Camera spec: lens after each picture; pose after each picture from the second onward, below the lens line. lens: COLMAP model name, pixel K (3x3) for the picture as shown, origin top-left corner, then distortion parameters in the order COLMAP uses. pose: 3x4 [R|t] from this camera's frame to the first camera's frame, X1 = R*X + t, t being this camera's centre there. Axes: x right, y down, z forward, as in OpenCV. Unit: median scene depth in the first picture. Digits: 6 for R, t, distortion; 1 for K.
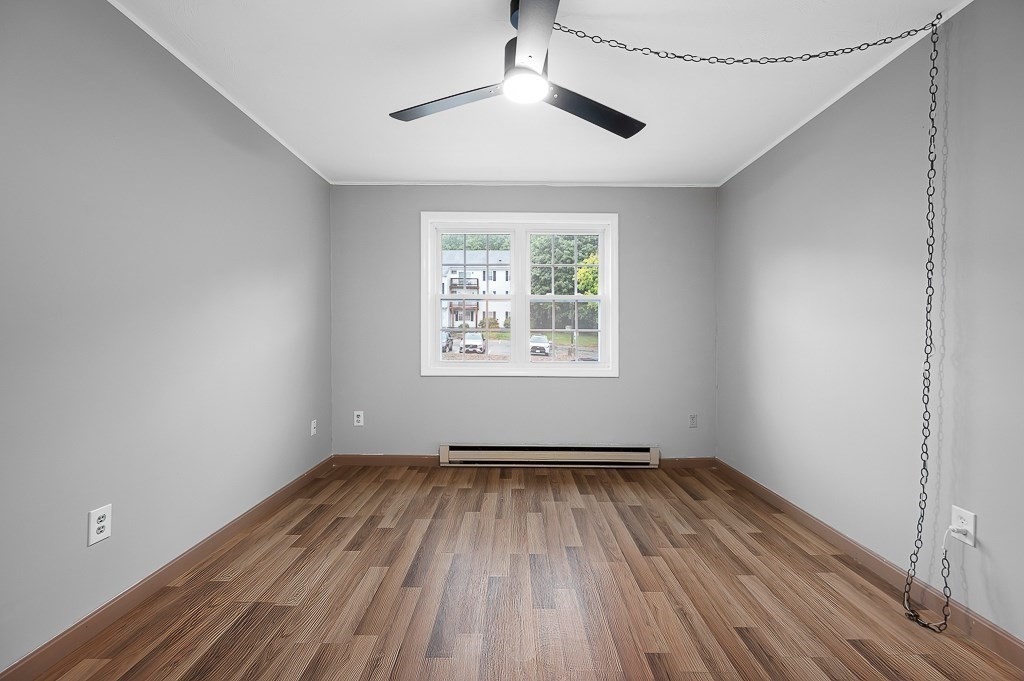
lens RADIAL K [[413.9, 0, 506.7], [0, 413.9, 343.1], [0, 0, 1]] dist [0.014513, -0.000526]
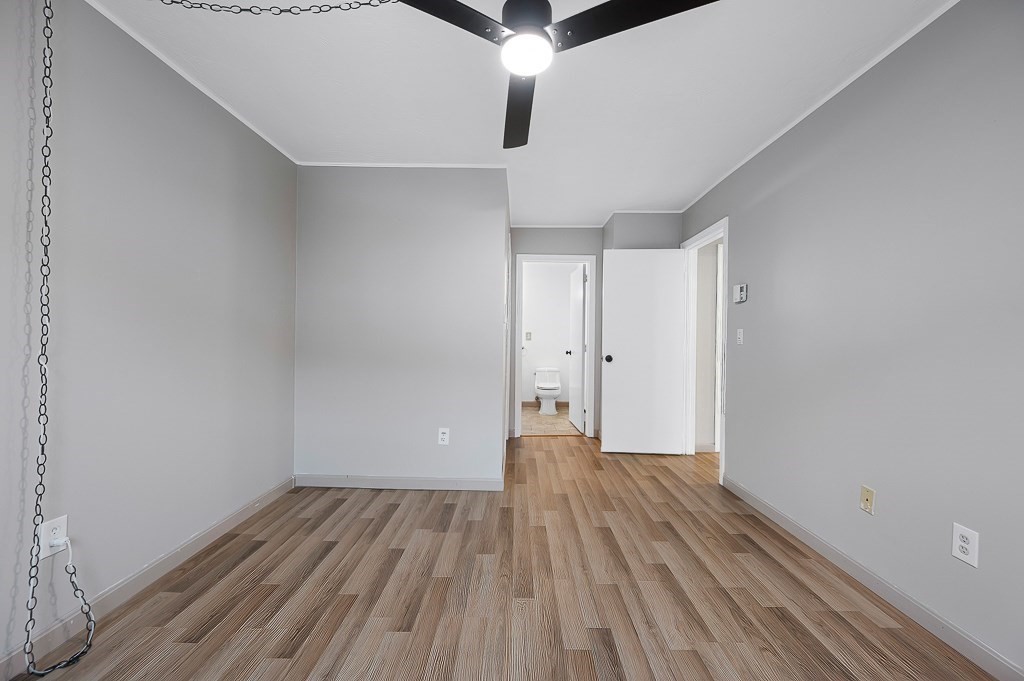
lens RADIAL K [[413.9, 0, 514.0], [0, 413.9, 339.6], [0, 0, 1]] dist [0.014513, -0.000526]
pose [[-0.999752, -0.016258, -0.015247, 0.087216], [-0.016530, 0.999704, 0.017876, -0.038077], [0.014952, 0.018124, -0.999724, 1.969014]]
